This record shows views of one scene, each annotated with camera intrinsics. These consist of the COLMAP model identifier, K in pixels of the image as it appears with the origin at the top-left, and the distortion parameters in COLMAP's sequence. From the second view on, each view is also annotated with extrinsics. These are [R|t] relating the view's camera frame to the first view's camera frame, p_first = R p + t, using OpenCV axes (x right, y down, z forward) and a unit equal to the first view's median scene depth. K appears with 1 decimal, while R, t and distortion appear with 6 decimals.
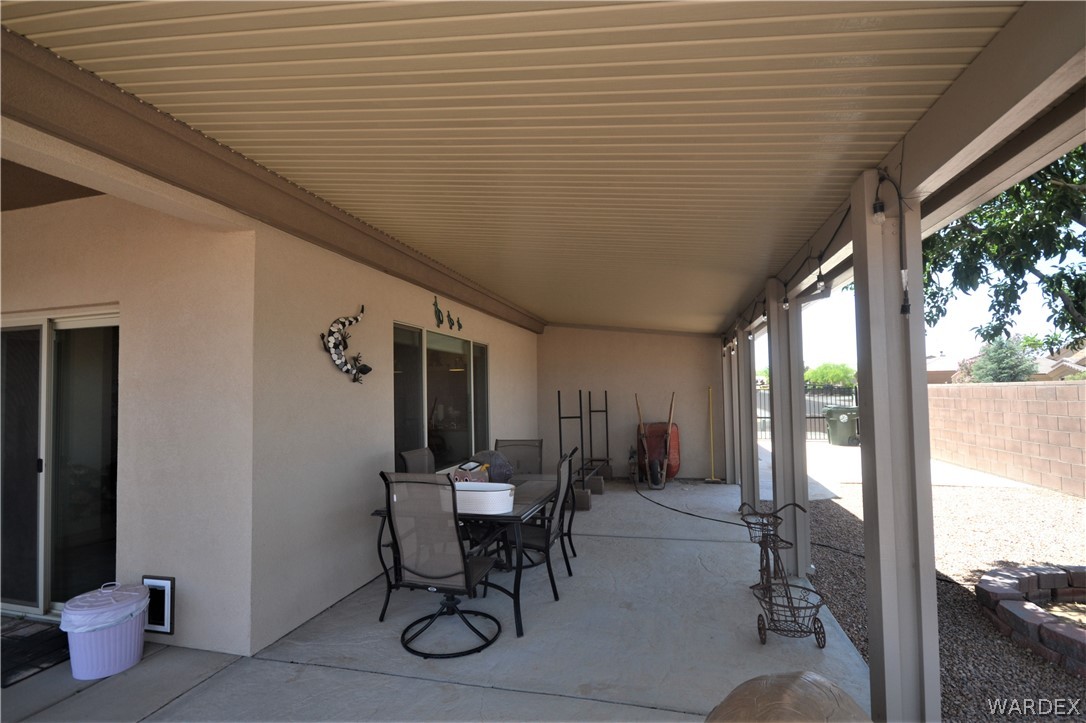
lens RADIAL K [[505.4, 0, 550.5], [0, 505.4, 372.3], [0, 0, 1]] dist [-0.001469, -0.000347]
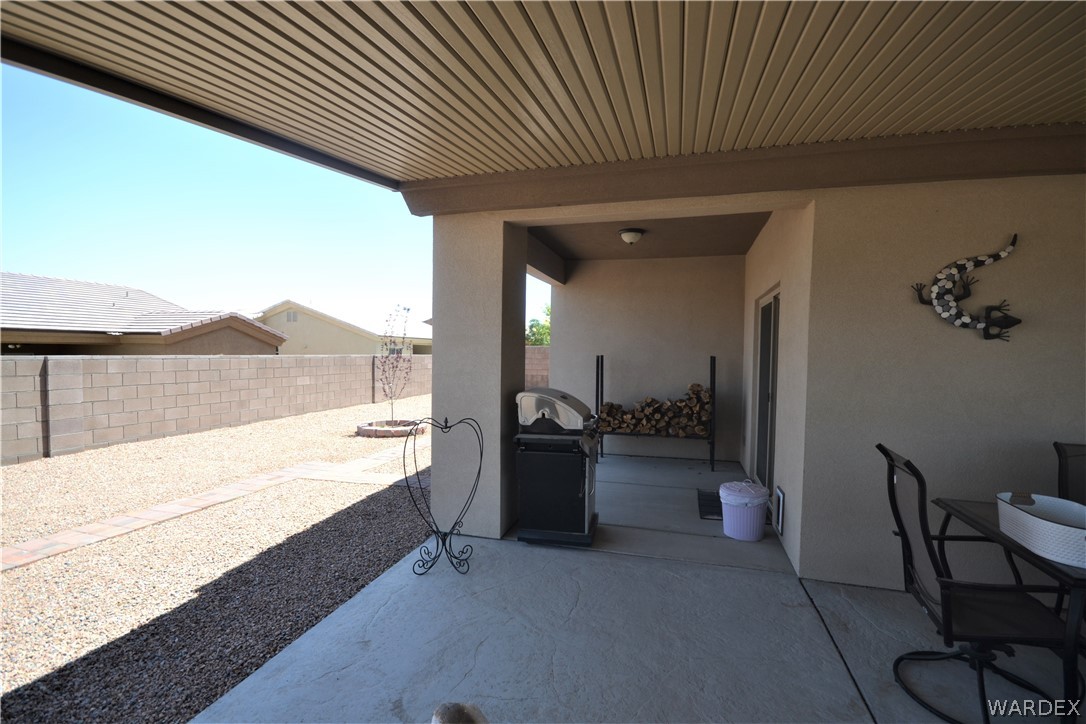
lens RADIAL K [[483.5, 0, 546.4], [0, 483.5, 367.7], [0, 0, 1]] dist [-0.000671, -0.000598]
pose [[-0.021836, 0.051912, -0.998413, 0.394855], [0.023571, 0.998400, 0.051396, 0.009775], [0.999484, -0.022411, -0.023025, 0.361421]]
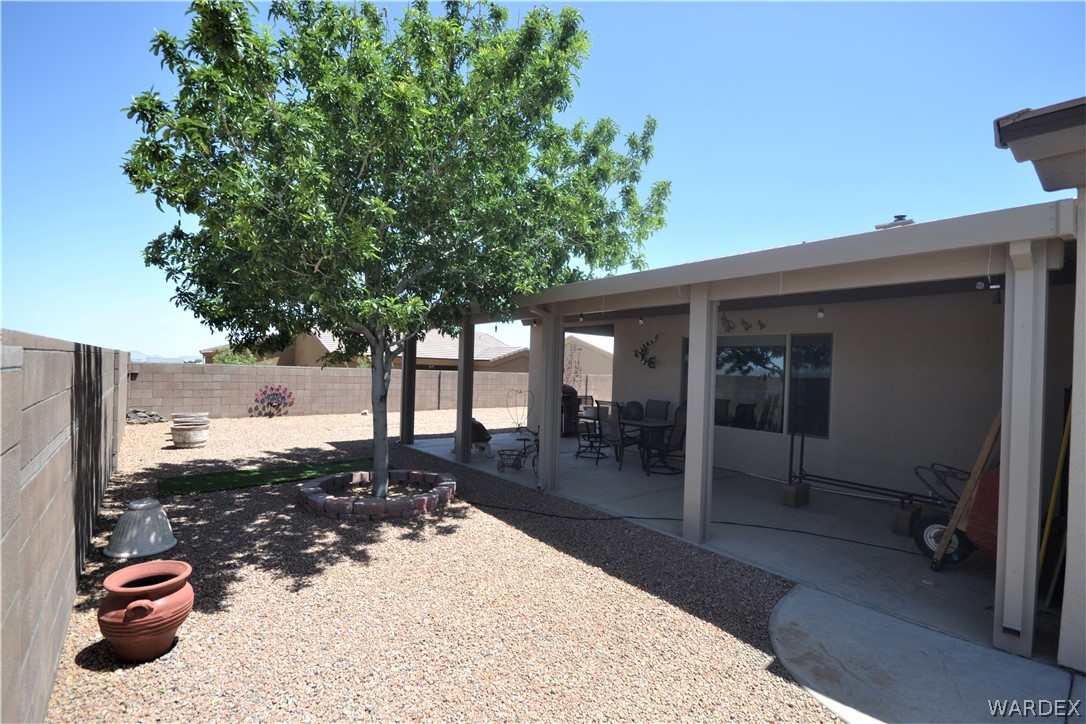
lens RADIAL K [[483.5, 0, 546.4], [0, 483.5, 367.7], [0, 0, 1]] dist [-0.000671, -0.000598]
pose [[-0.578094, -0.004618, -0.815957, 1.910176], [0.005357, 0.999941, -0.009455, 0.040582], [0.815953, -0.009837, -0.578035, 2.055336]]
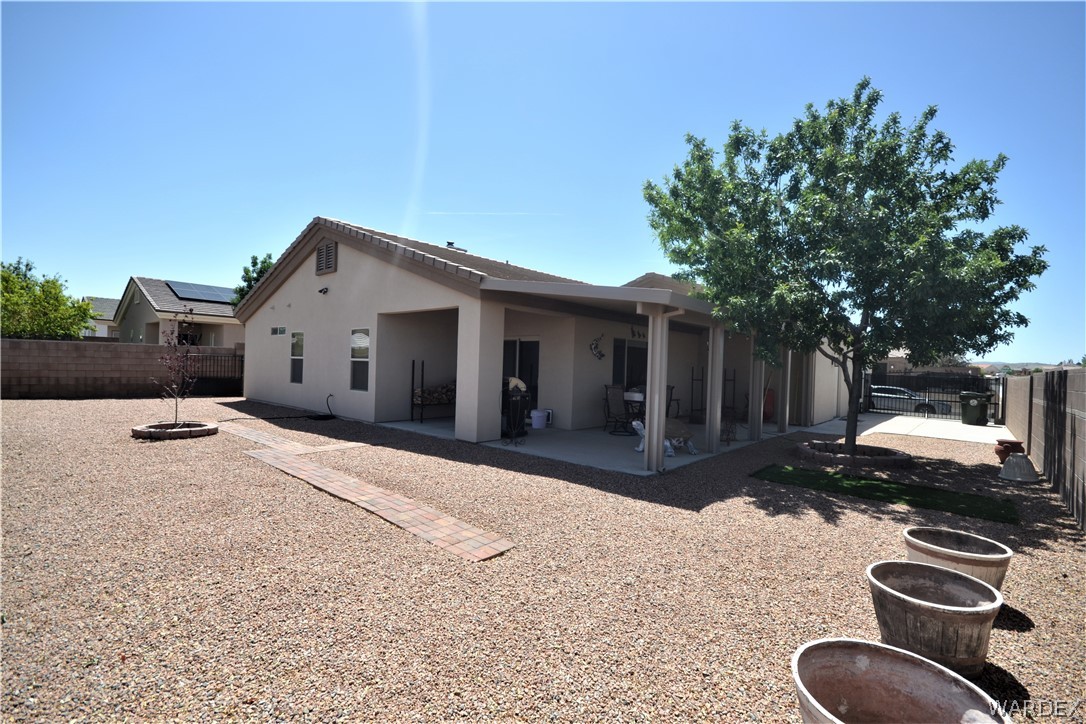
lens RADIAL K [[483.5, 0, 546.4], [0, 483.5, 367.7], [0, 0, 1]] dist [-0.000671, -0.000598]
pose [[0.882359, 0.050119, -0.467901, 0.732420], [-0.030426, 0.998308, 0.049556, -0.069655], [0.469593, -0.029489, 0.882390, -1.812853]]
